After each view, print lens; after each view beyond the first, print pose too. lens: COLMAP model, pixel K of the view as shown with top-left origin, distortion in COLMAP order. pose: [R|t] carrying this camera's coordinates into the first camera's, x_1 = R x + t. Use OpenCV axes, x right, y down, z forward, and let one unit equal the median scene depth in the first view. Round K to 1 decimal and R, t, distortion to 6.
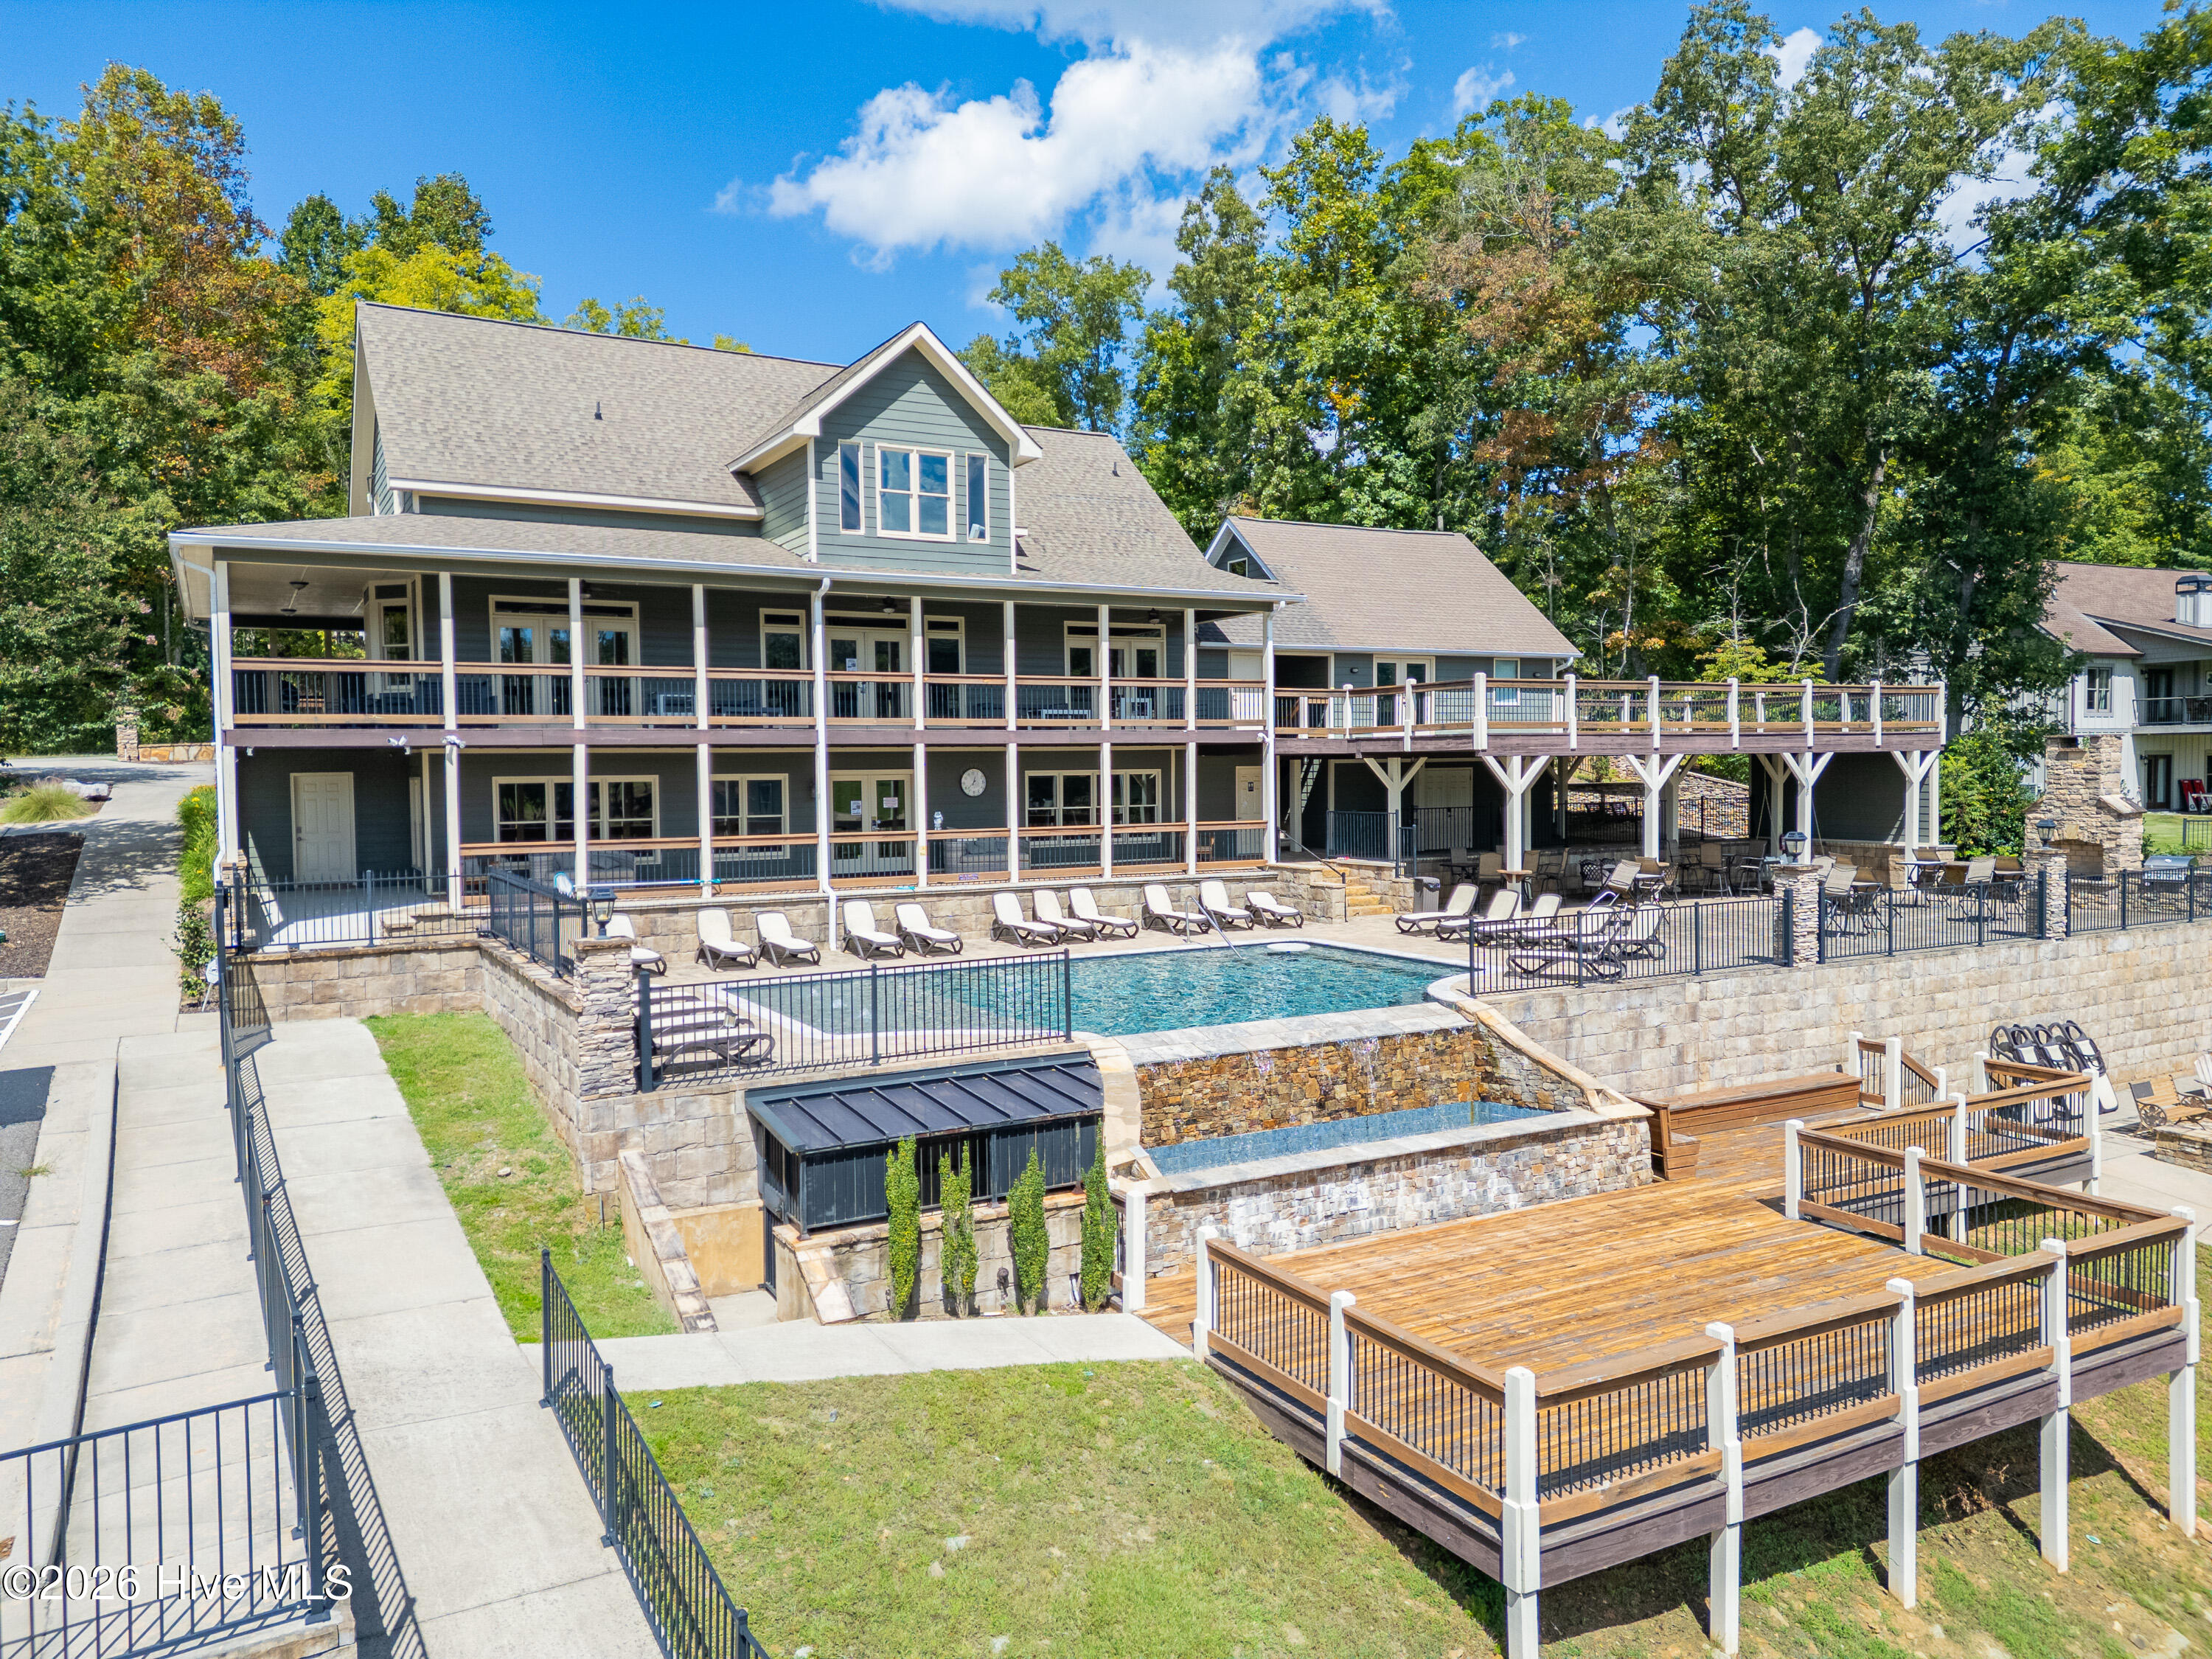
lens RADIAL K [[1545.4, 0, 1106.0], [0, 1545.4, 829.5], [0, 0, 1]] dist [0.047935, -0.044602]
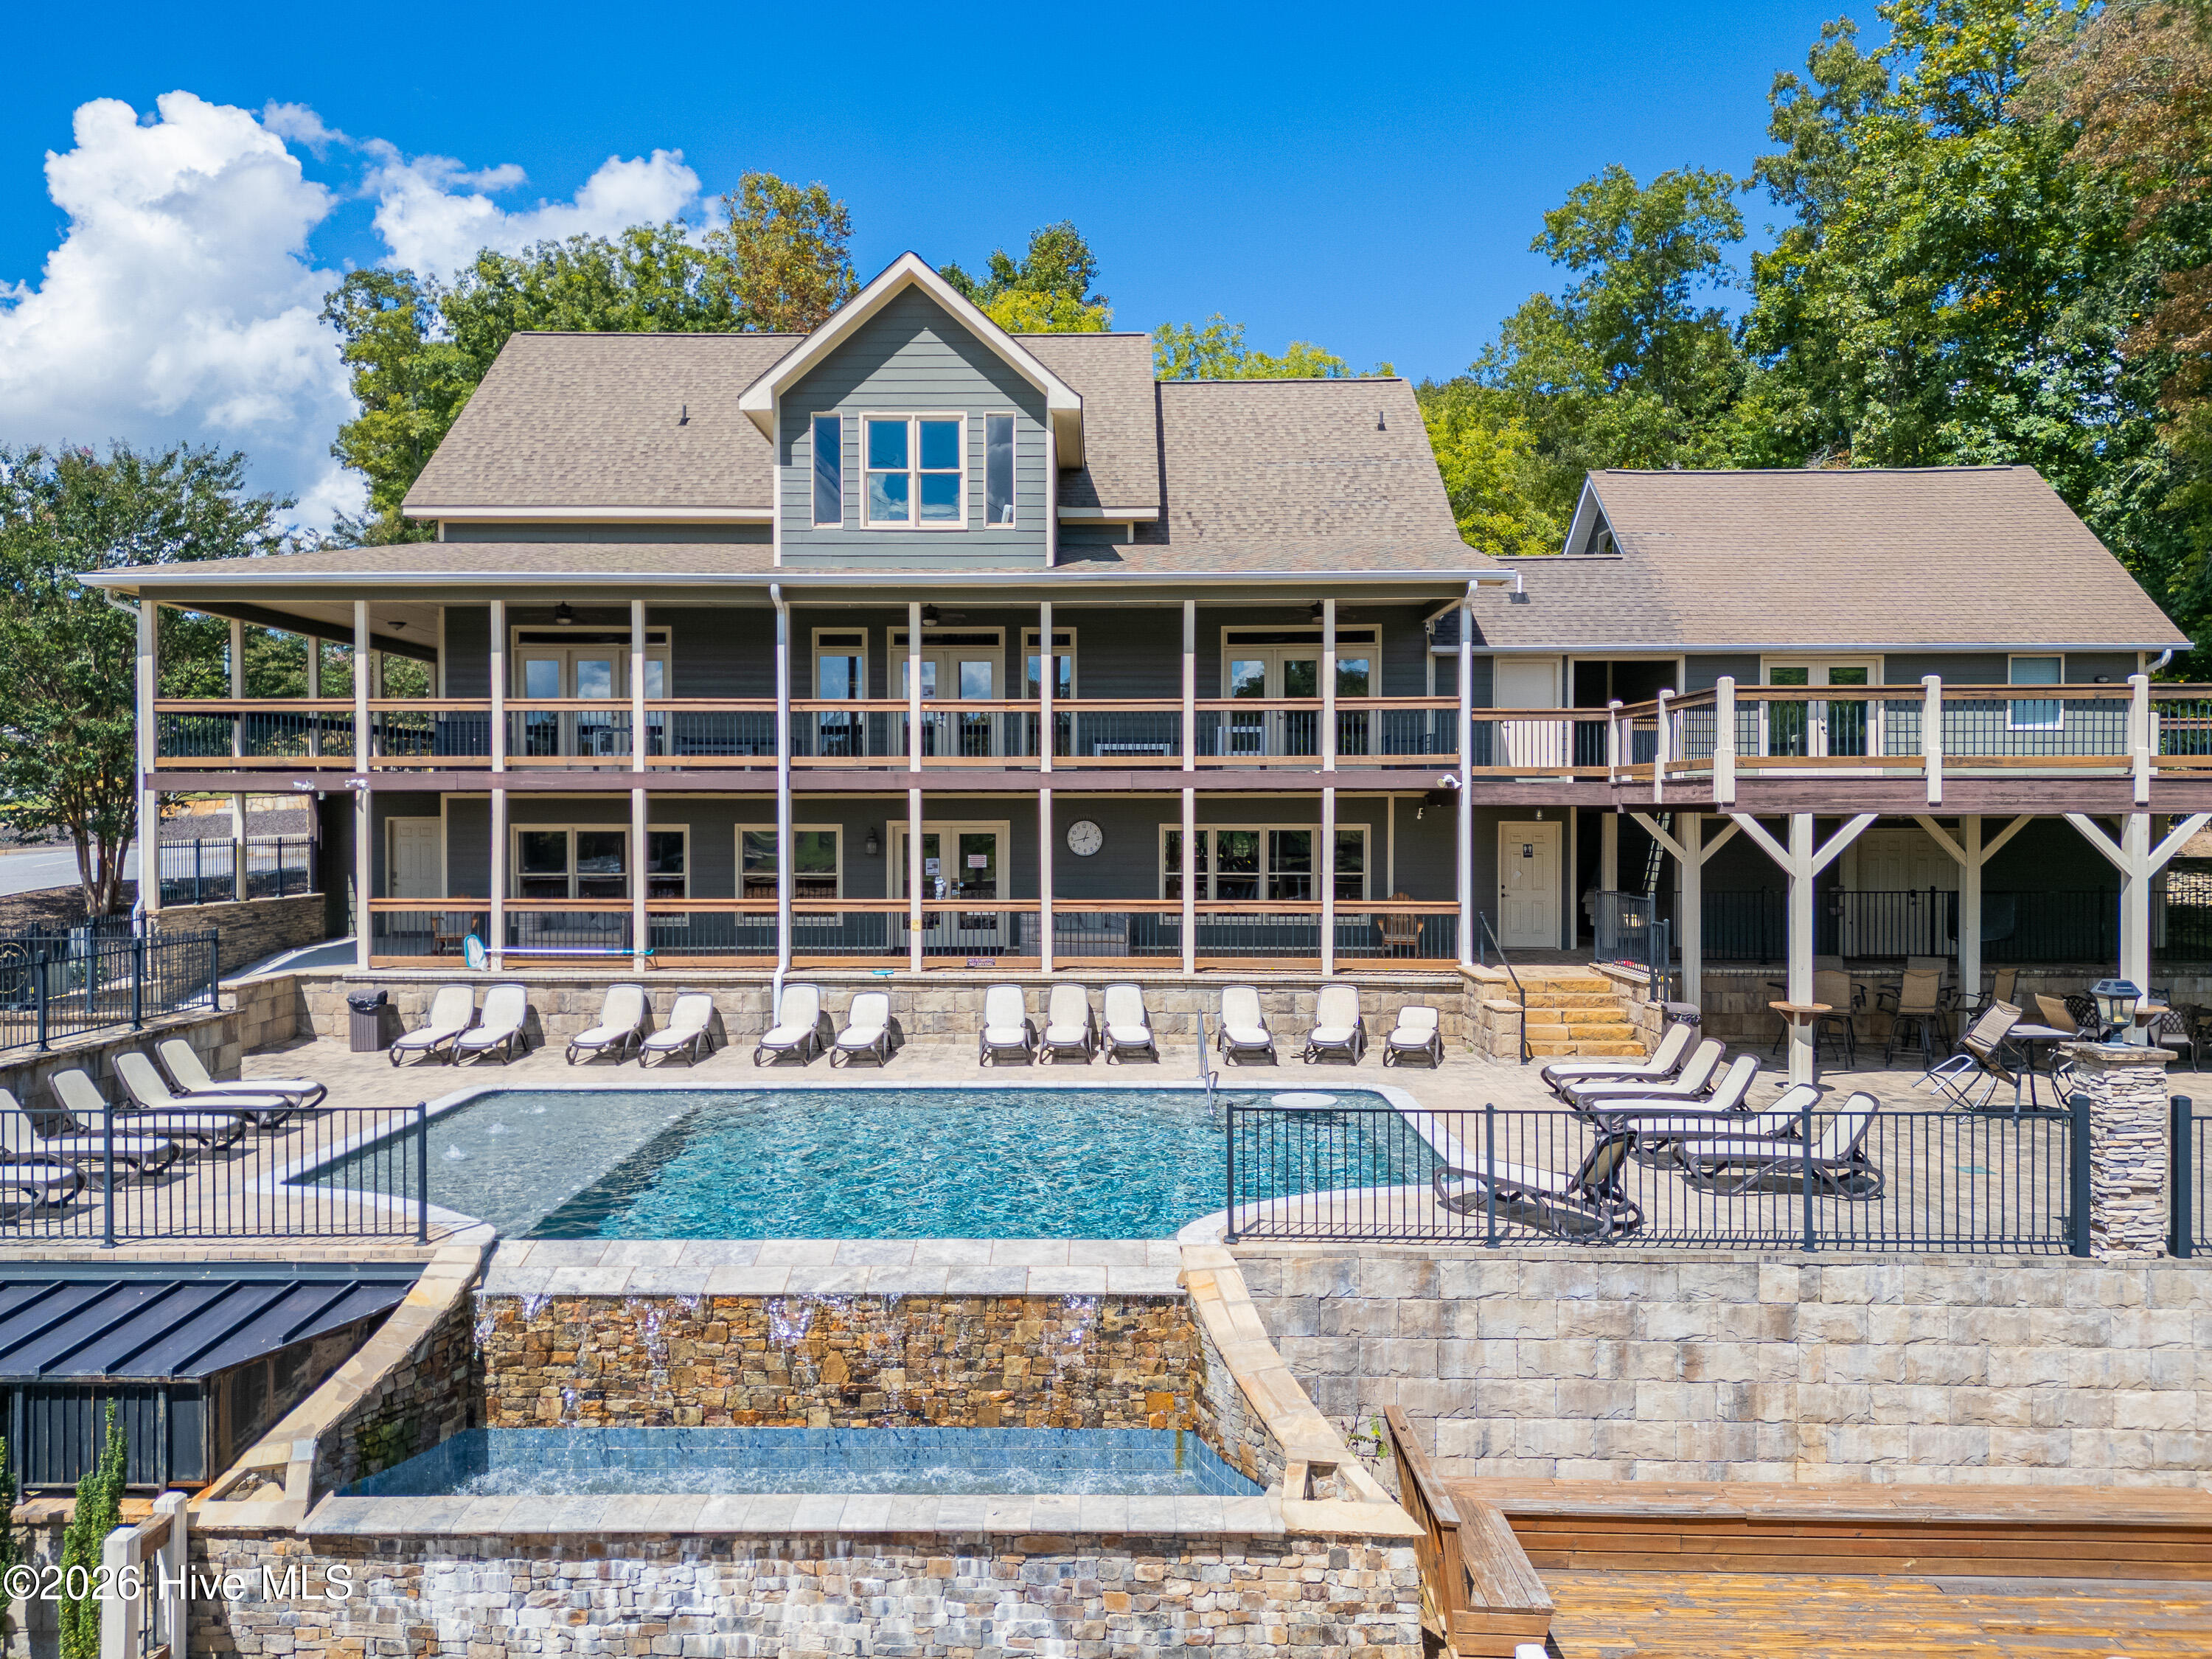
lens RADIAL K [[1603.2, 0, 1106.0], [0, 1603.2, 829.5], [0, 0, 1]] dist [0.053776, -0.050715]
pose [[0.867387, 0.017962, -0.497310, 0.362386], [-0.029444, 0.999450, -0.015258, -0.025014], [0.496763, 0.027877, 0.867439, 0.337797]]
